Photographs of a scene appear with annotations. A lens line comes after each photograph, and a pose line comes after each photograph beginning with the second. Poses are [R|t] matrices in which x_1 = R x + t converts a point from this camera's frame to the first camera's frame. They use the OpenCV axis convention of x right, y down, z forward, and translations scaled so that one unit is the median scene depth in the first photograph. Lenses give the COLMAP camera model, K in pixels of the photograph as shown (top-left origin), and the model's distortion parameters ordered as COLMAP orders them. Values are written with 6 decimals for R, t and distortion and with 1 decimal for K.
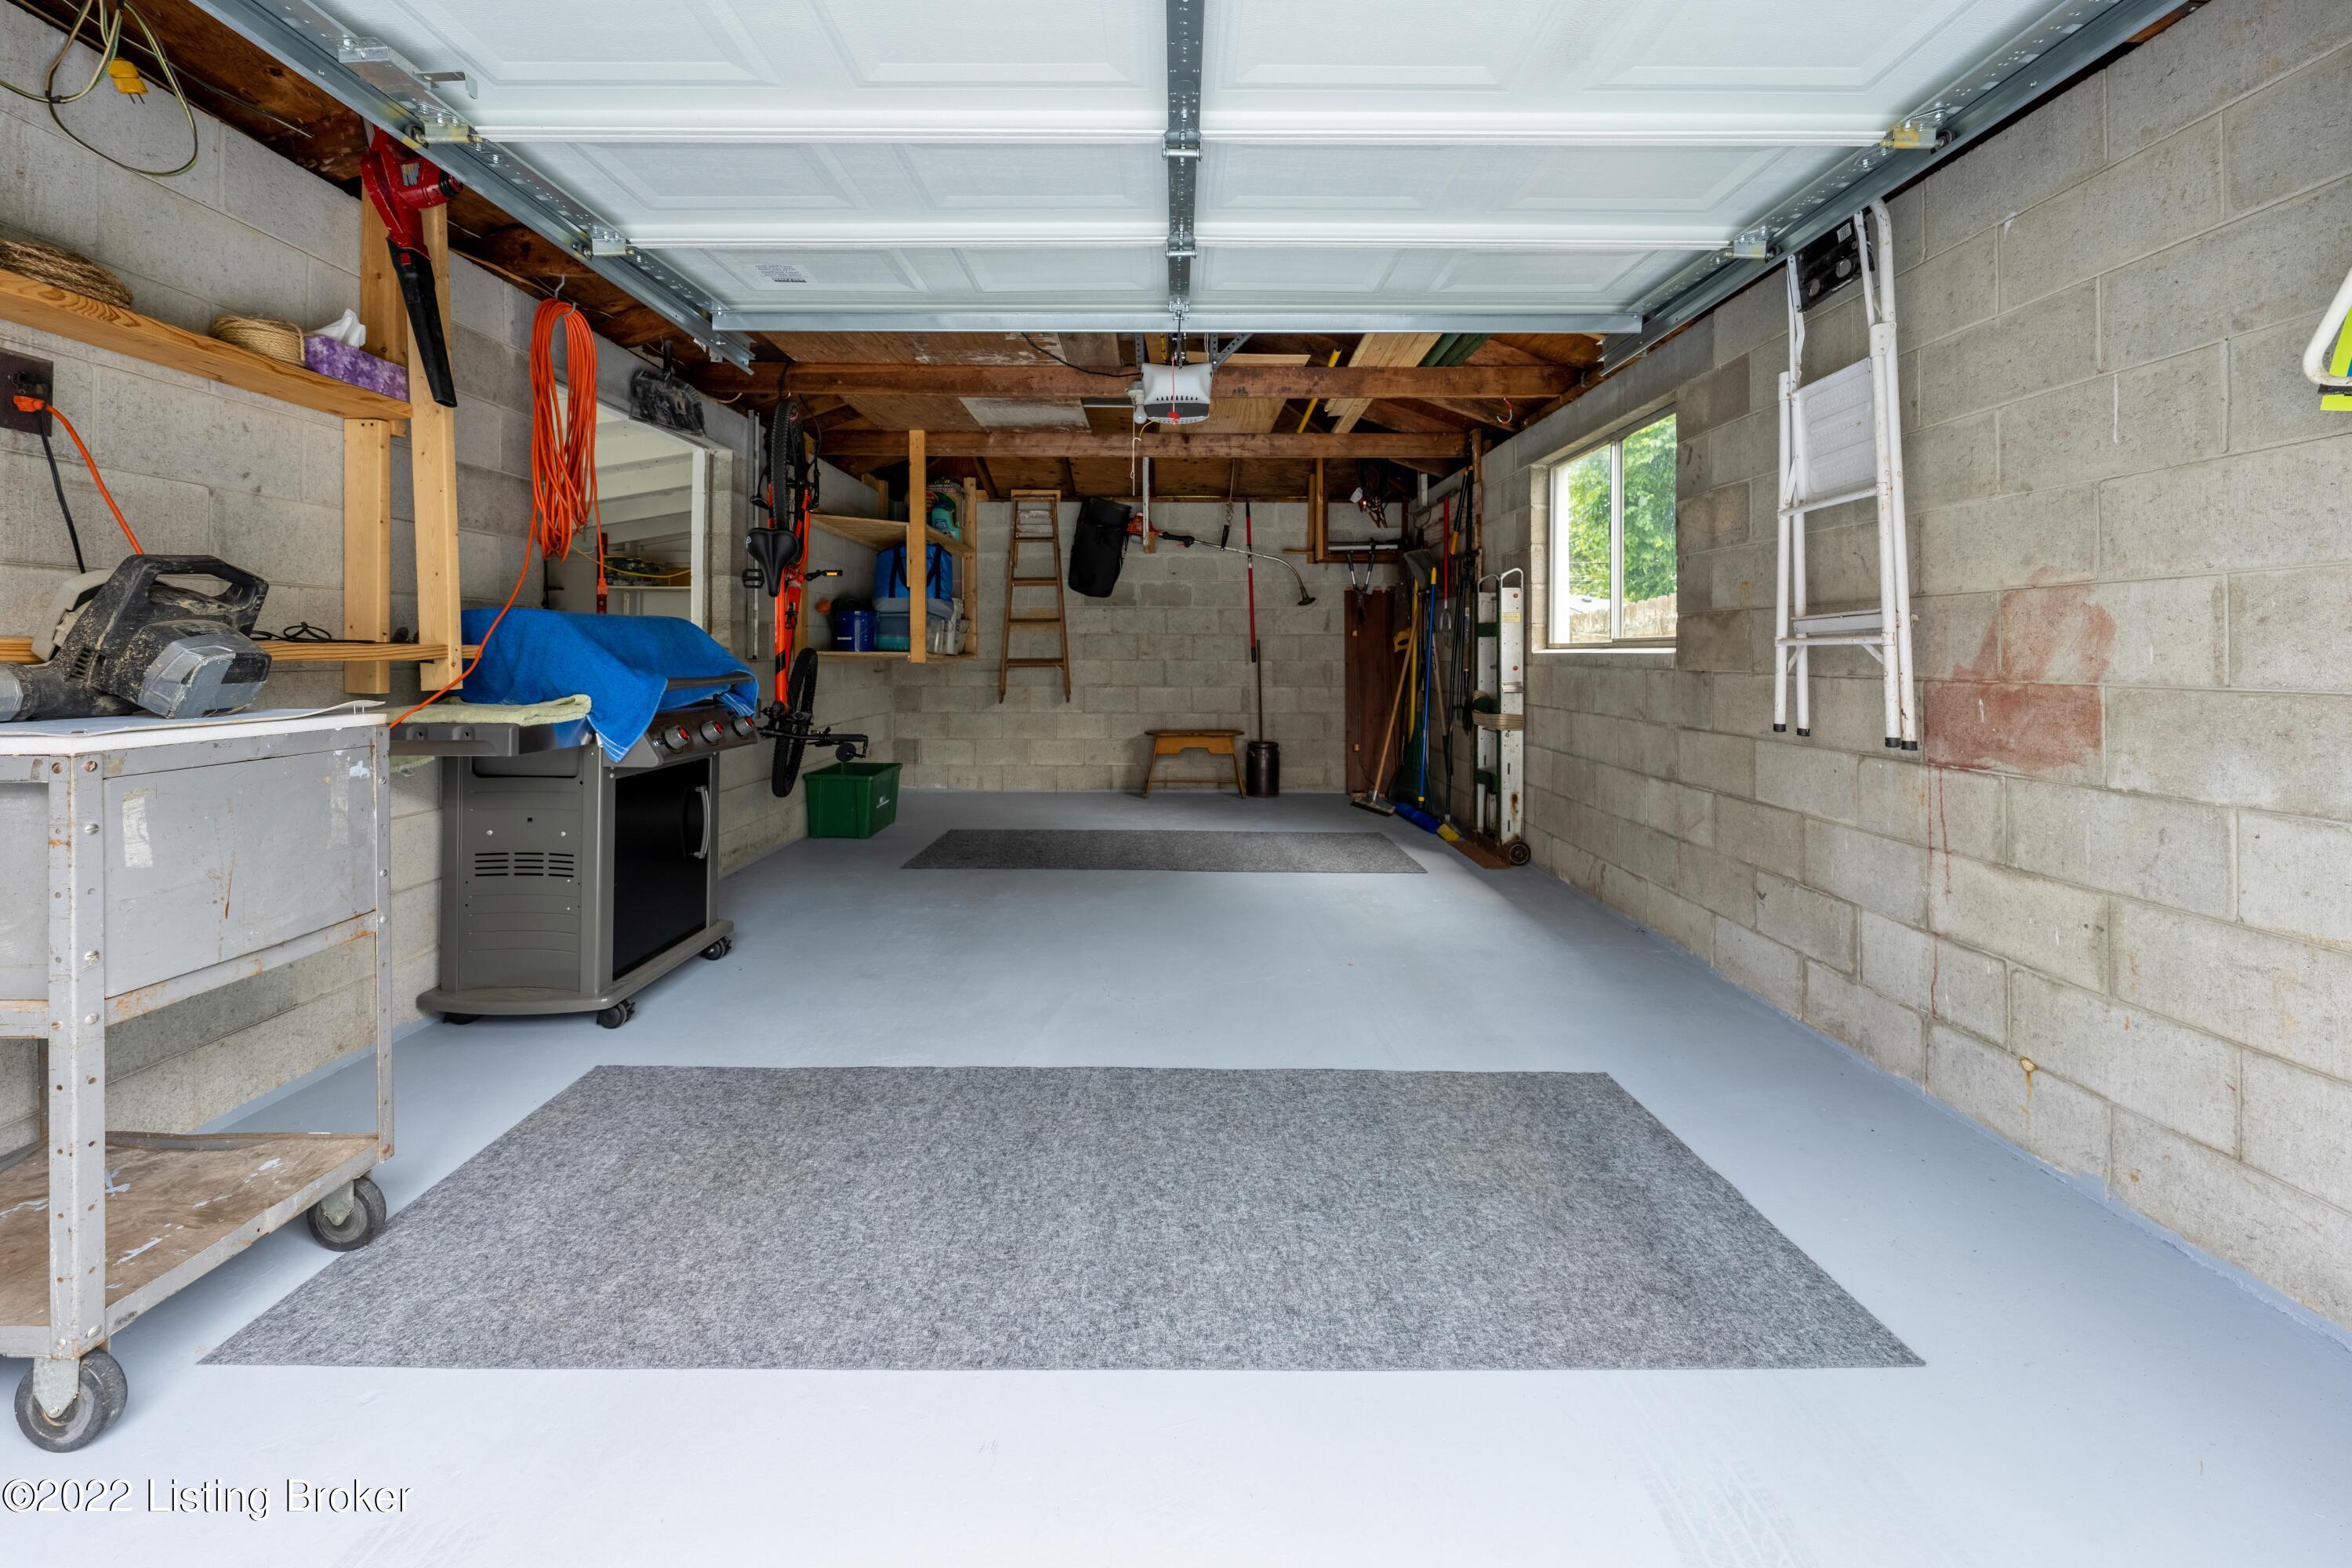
lens RADIAL K [[806.3, 0, 1163.6], [0, 806.3, 663.6], [0, 0, 1]] dist [0.000159, 0.000751]
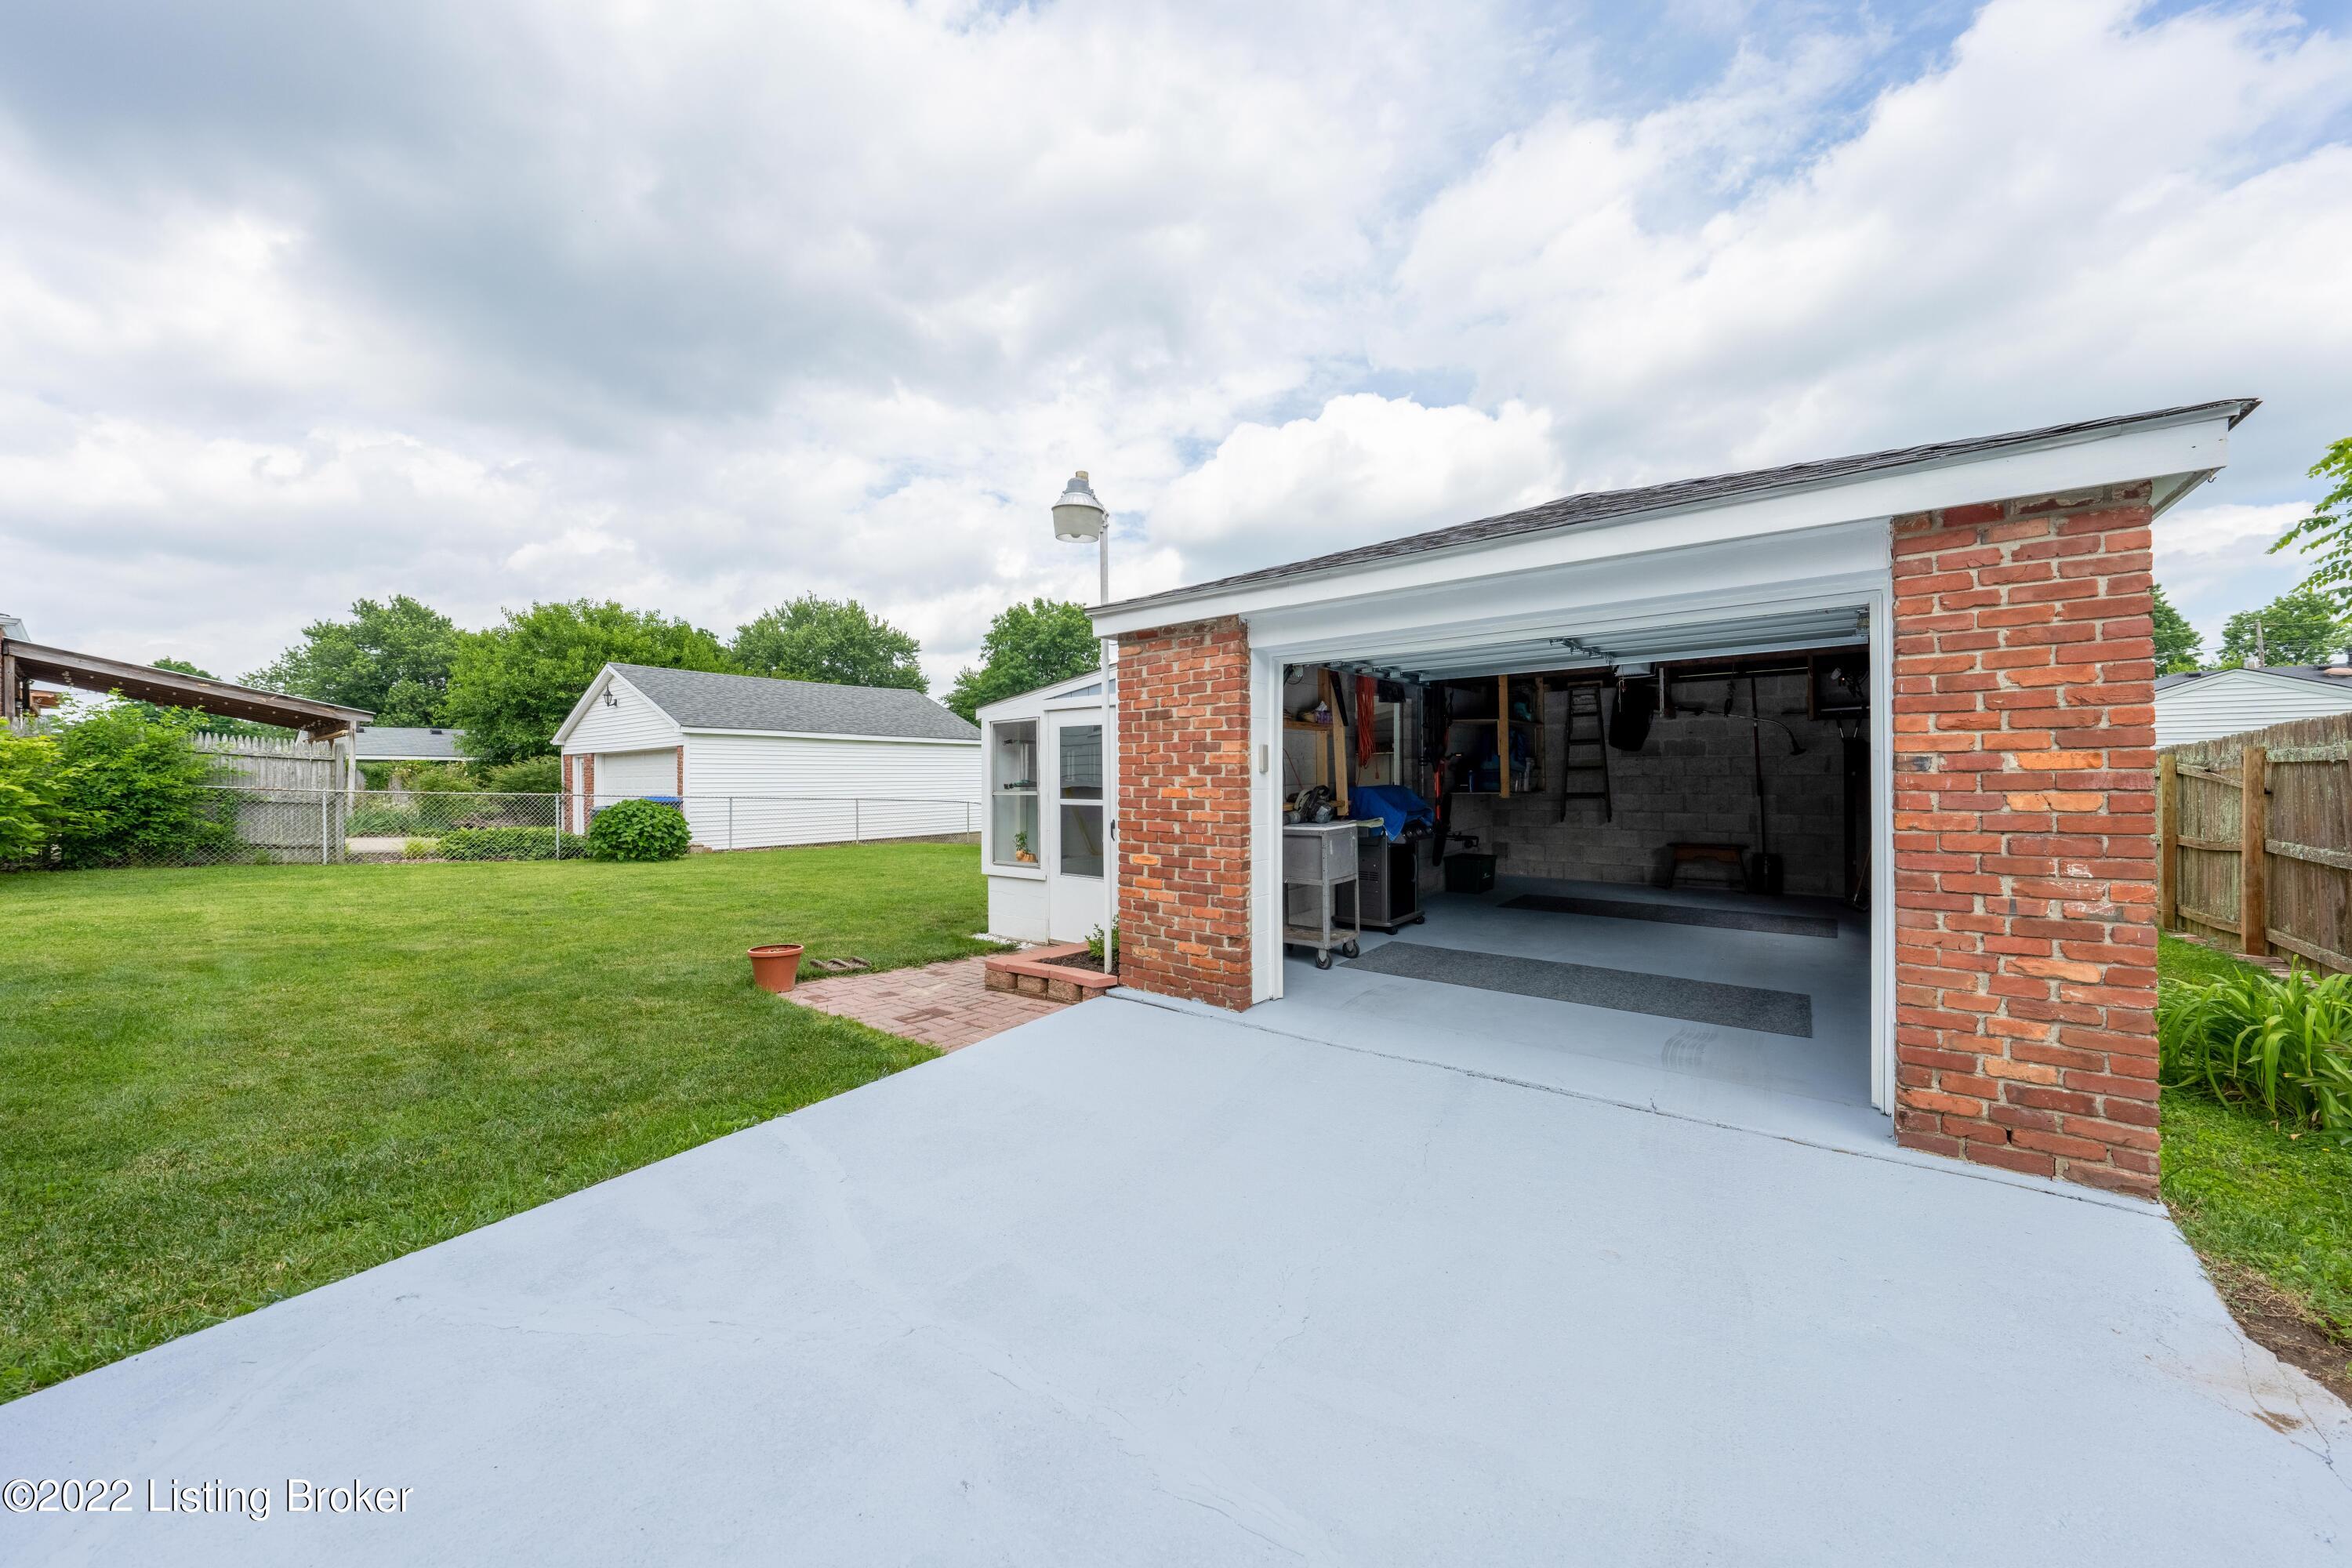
lens RADIAL K [[806.3, 0, 1200.5], [0, 806.3, 780.9], [0, 0, 1]] dist [0.000159, 0.000751]
pose [[0.780338, -0.009492, -0.625286, 0.226718], [0.013279, 0.999911, 0.001394, -0.040804], [0.625217, -0.009391, 0.780395, -0.644685]]
